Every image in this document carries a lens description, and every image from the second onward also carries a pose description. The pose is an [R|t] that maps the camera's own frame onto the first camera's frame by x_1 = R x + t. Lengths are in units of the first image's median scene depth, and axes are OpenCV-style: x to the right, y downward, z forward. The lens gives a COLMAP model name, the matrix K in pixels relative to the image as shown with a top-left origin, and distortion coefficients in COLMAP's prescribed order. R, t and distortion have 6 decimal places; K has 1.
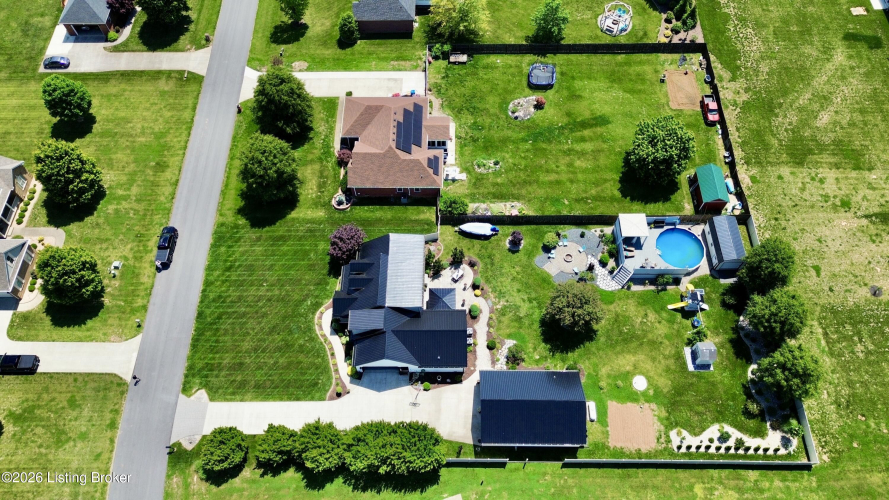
lens RADIAL K [[629.8, 0, 445.3], [0, 629.8, 251.4], [0, 0, 1]] dist [0.072161, -0.072393]
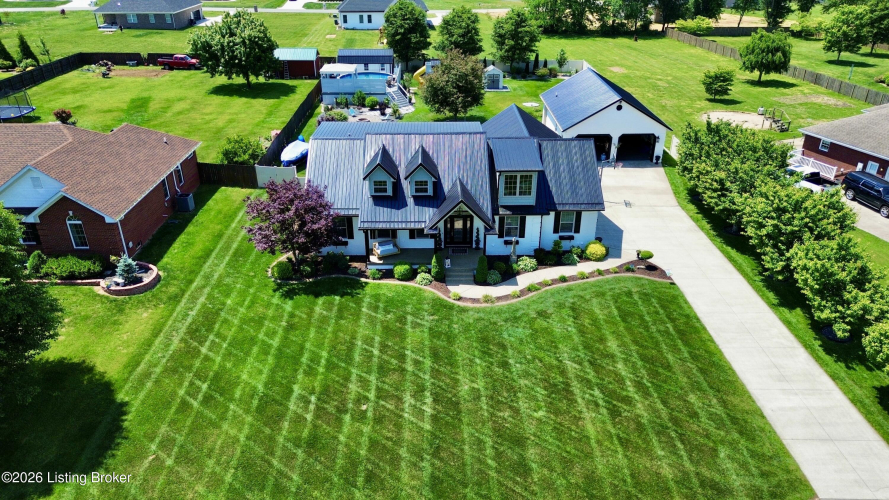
lens RADIAL K [[629.8, 0, 445.3], [0, 629.8, 251.4], [0, 0, 1]] dist [0.072161, -0.072393]
pose [[-0.022374, -0.451874, 0.891801, -0.518838], [0.871565, 0.428179, 0.238824, -0.017137], [-0.489769, 0.782606, 0.384257, 0.811069]]
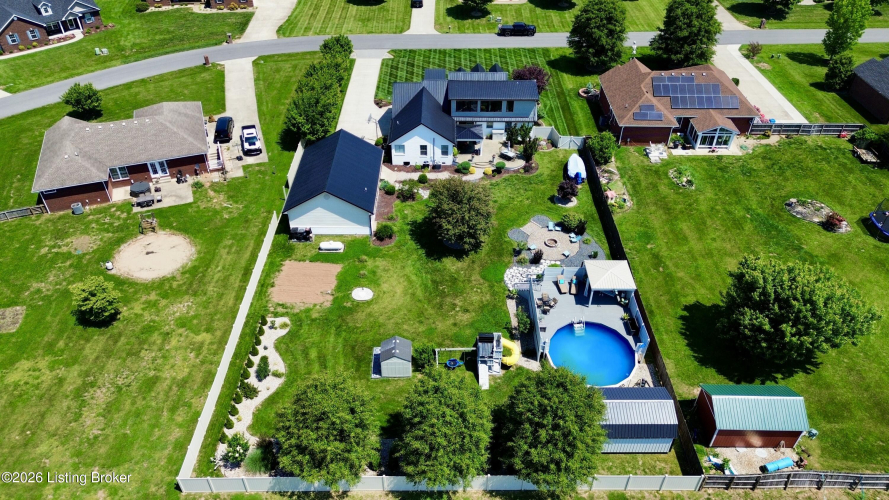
lens RADIAL K [[629.8, 0, 445.3], [0, 629.8, 251.4], [0, 0, 1]] dist [0.072161, -0.072393]
pose [[0.002383, 0.632304, -0.774716, 0.754417], [-0.875538, 0.375620, 0.303879, -0.096815], [0.483143, 0.677570, 0.554502, 0.574092]]
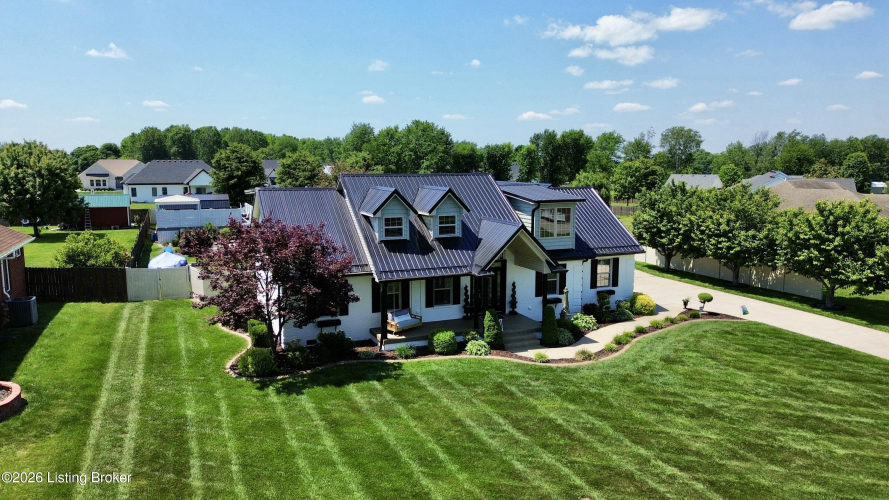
lens RADIAL K [[629.8, 0, 445.3], [0, 629.8, 251.4], [0, 0, 1]] dist [0.072161, -0.072393]
pose [[-0.398164, -0.125163, 0.908735, -0.405850], [0.800442, 0.436473, 0.410833, -0.067137], [-0.448059, 0.890969, -0.073602, 0.974291]]
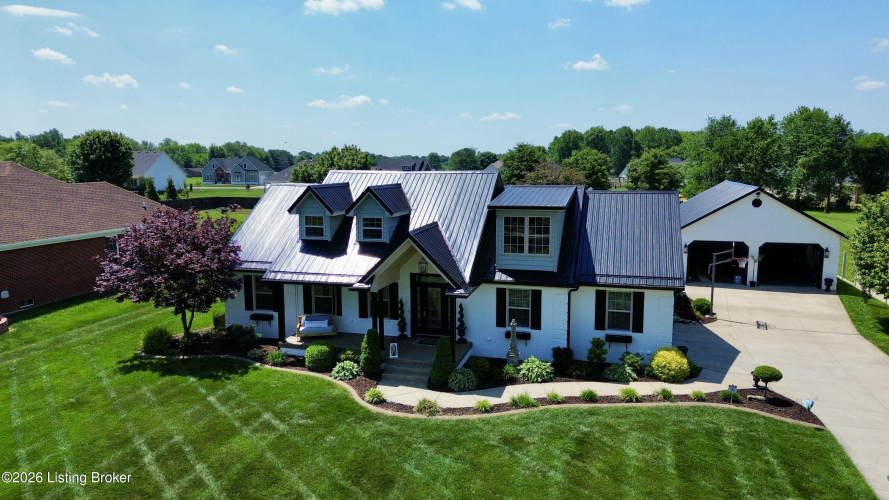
lens RADIAL K [[629.8, 0, 445.3], [0, 629.8, 251.4], [0, 0, 1]] dist [0.072161, -0.072393]
pose [[0.270202, -0.132001, 0.953712, -0.380182], [0.840520, 0.515469, -0.166788, 0.121916], [-0.469593, 0.846680, 0.250230, 0.870329]]
